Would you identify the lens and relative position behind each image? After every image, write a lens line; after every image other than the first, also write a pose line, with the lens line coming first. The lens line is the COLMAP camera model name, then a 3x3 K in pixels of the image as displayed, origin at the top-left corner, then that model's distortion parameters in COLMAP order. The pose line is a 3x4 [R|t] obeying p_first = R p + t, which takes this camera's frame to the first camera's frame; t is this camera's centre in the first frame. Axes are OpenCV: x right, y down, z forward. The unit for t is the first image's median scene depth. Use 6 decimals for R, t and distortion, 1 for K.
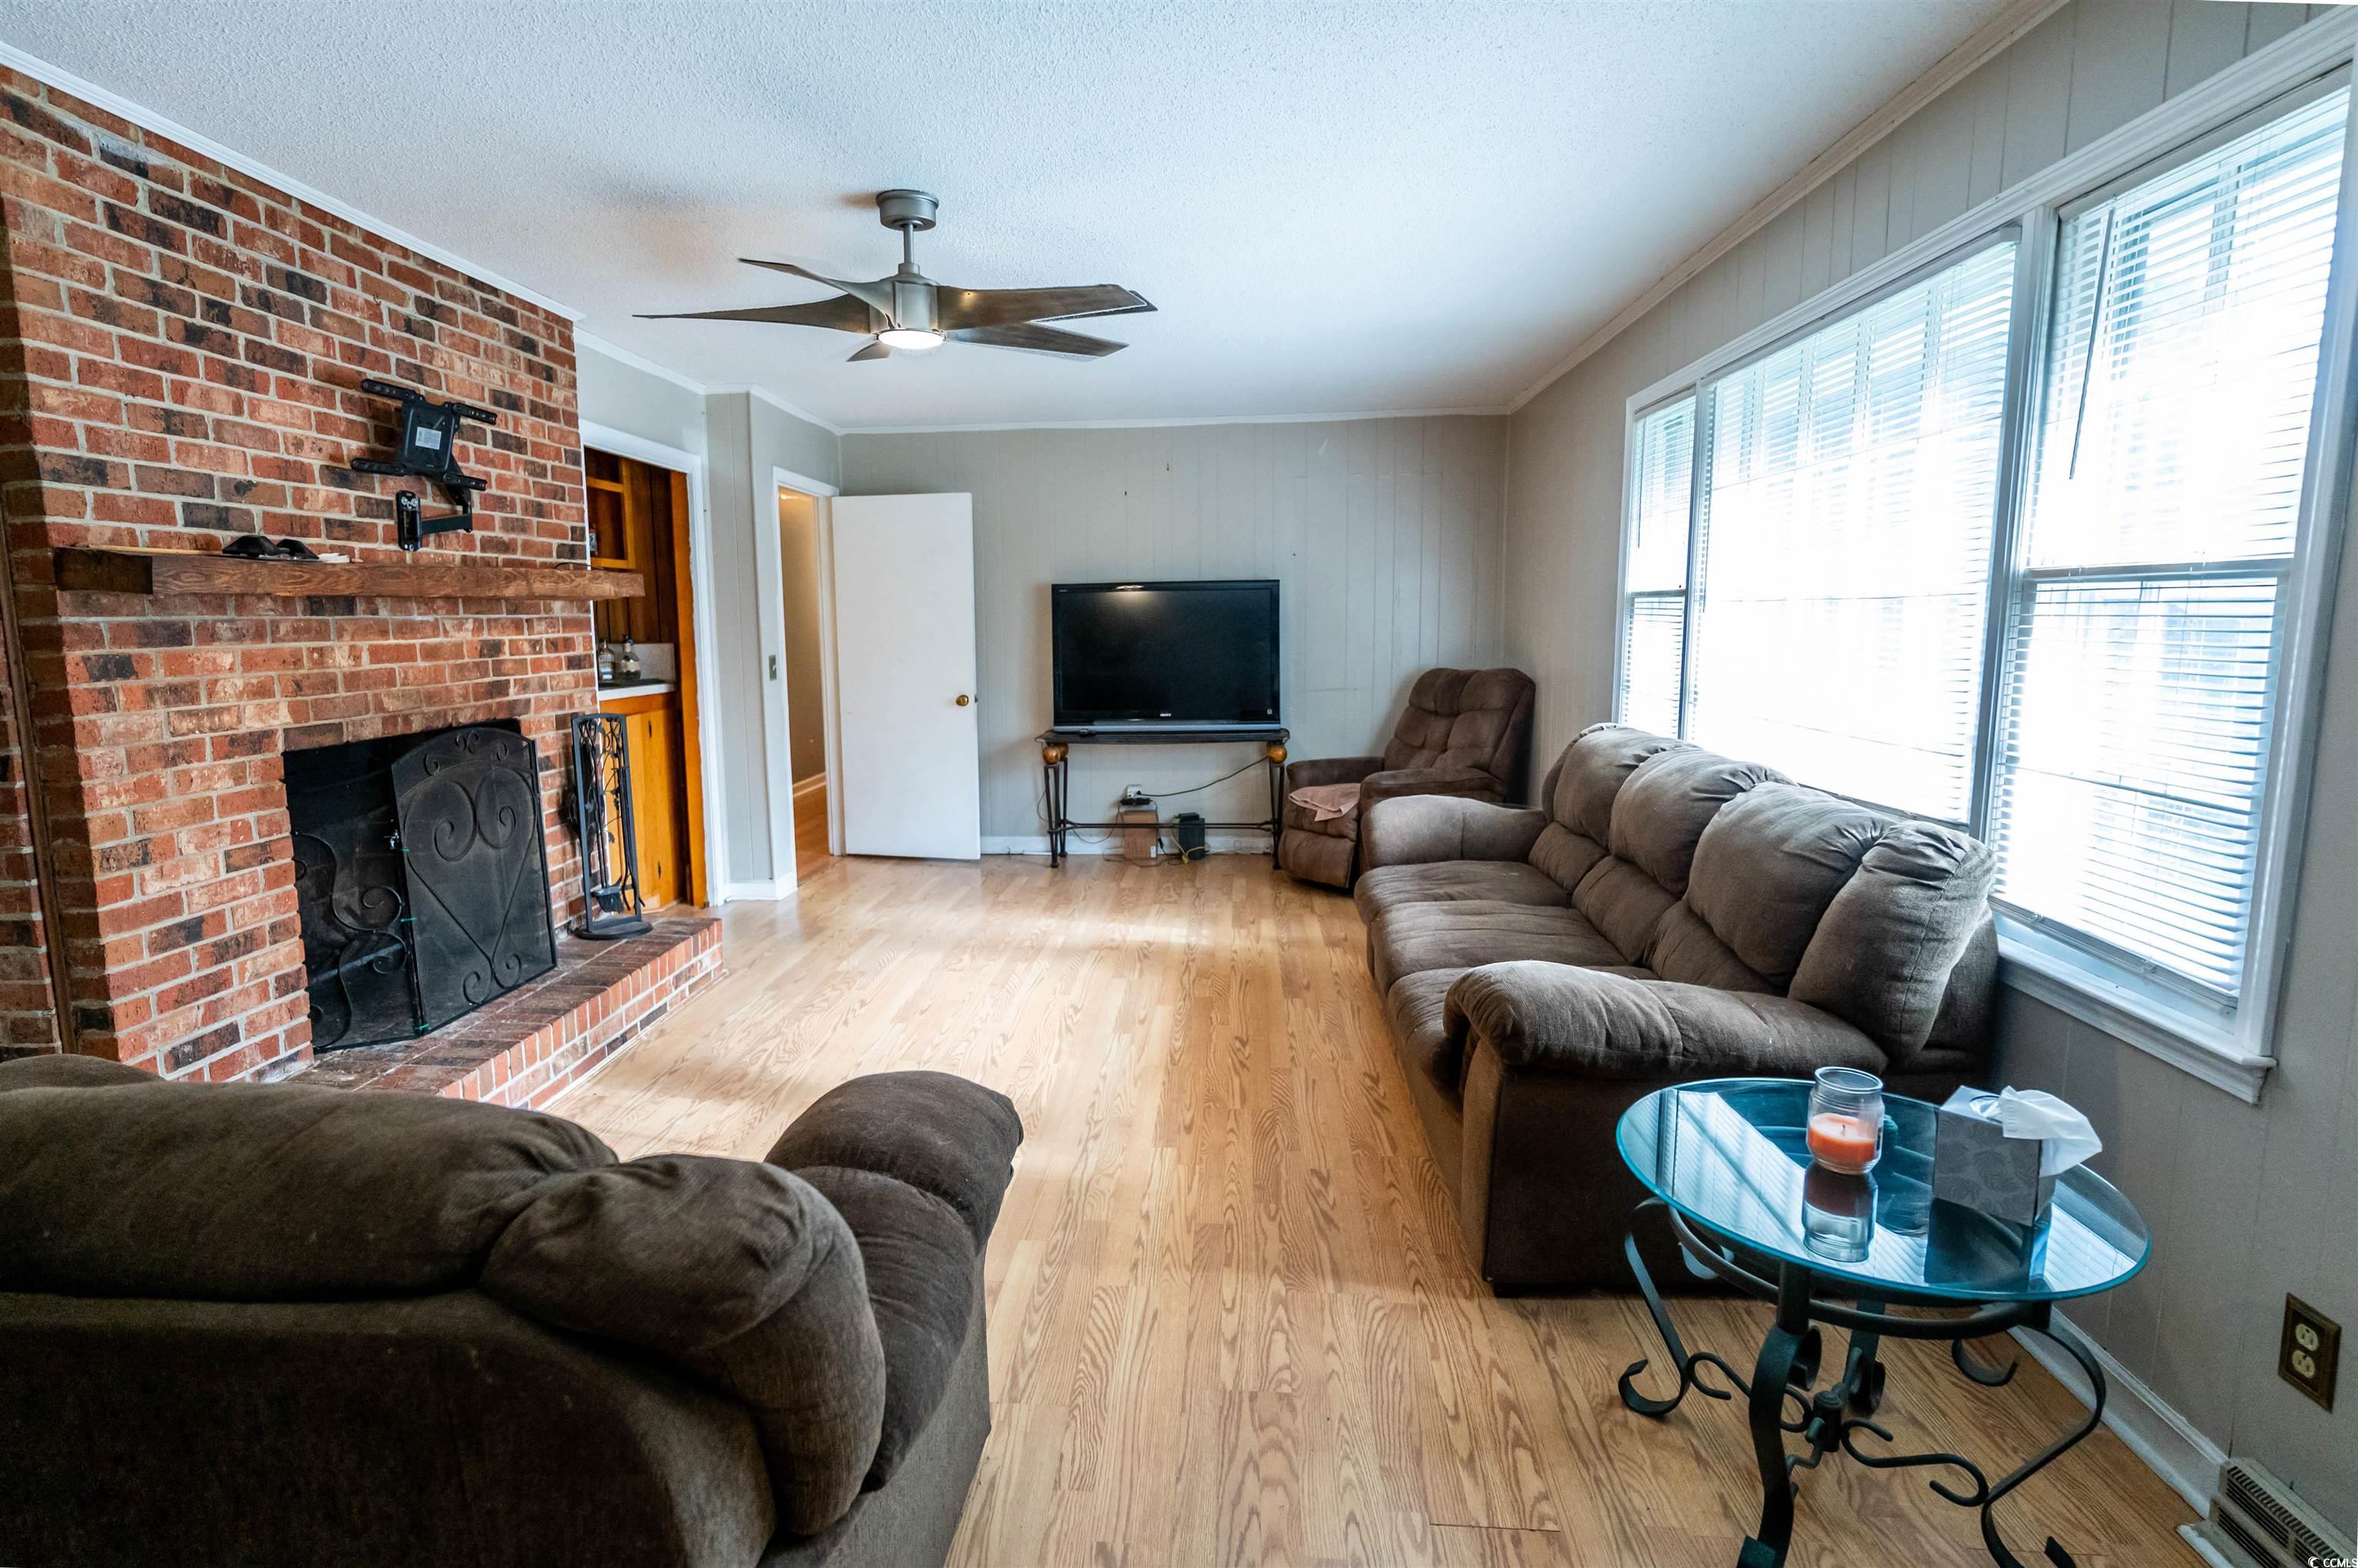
lens RADIAL K [[1184.9, 0, 1158.4], [0, 1184.9, 783.5], [0, 0, 1]] dist [0.000864, 0.000169]
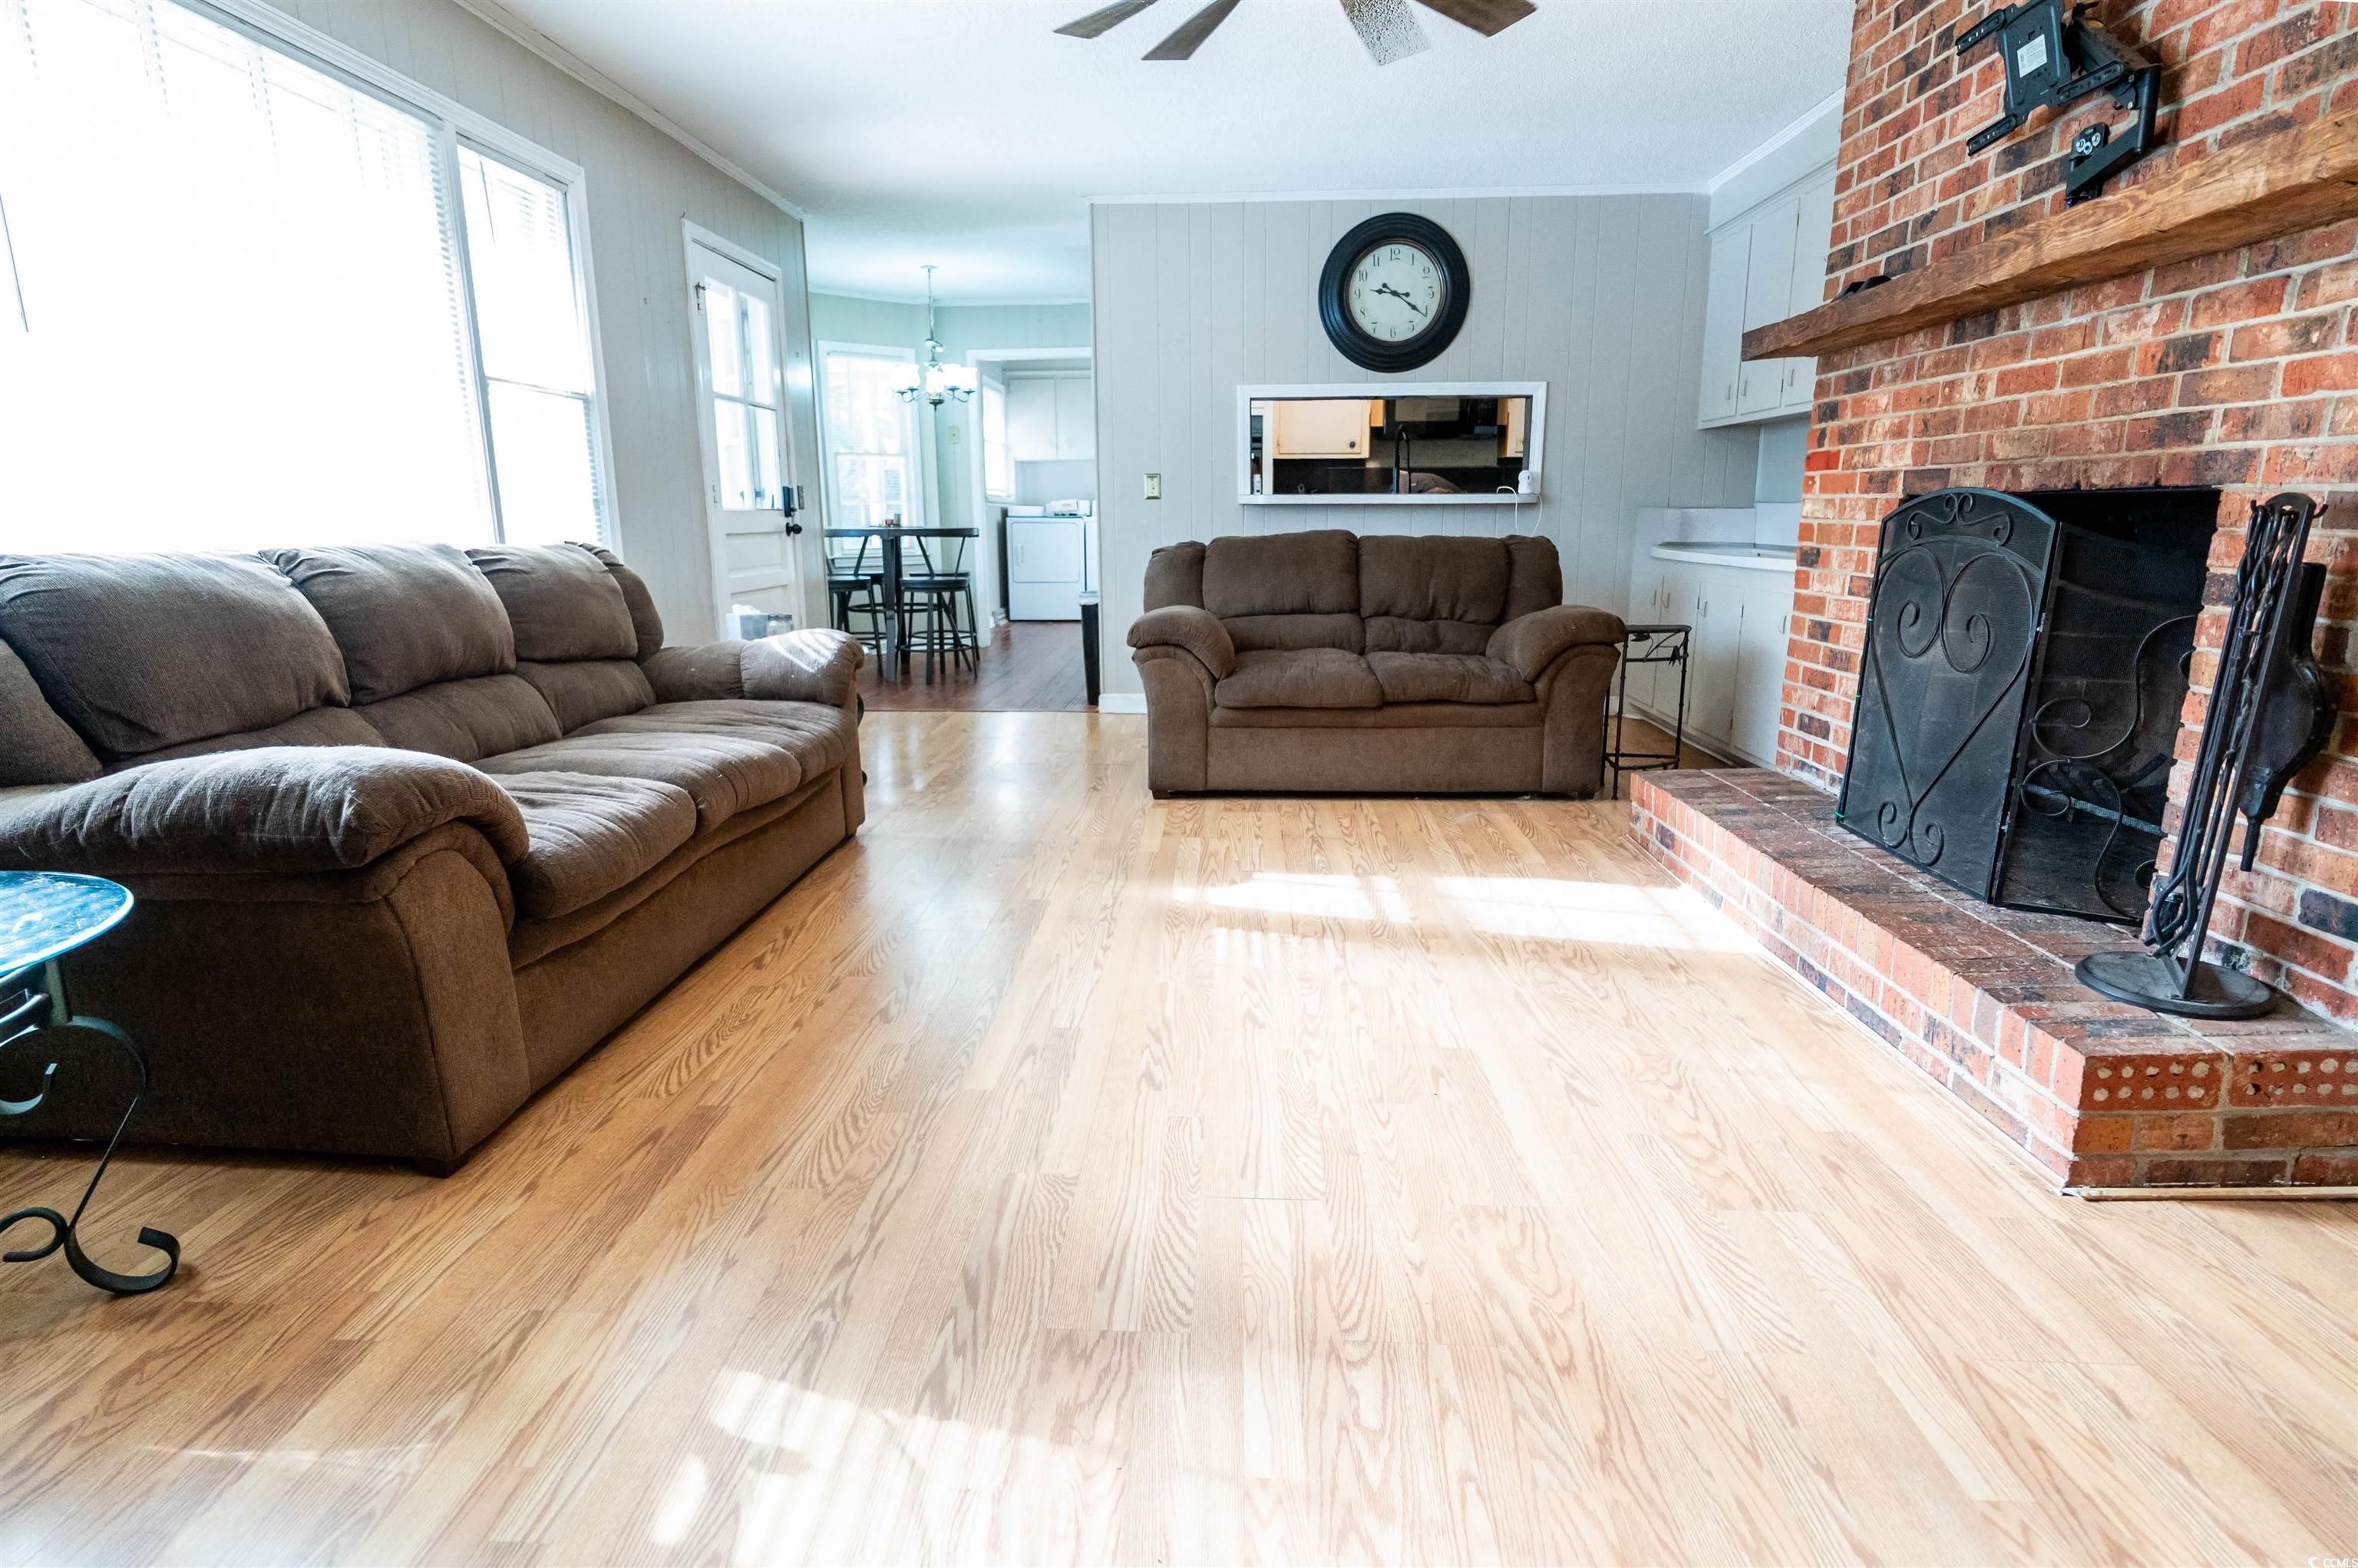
lens RADIAL K [[1184.9, 0, 1158.4], [0, 1184.9, 783.5], [0, 0, 1]] dist [0.000864, 0.000169]
pose [[-0.999846, 0.017496, 0.000955, -0.092815], [0.016654, 0.931932, 0.362251, -0.149925], [0.005448, 0.362211, -0.932080, 1.757841]]
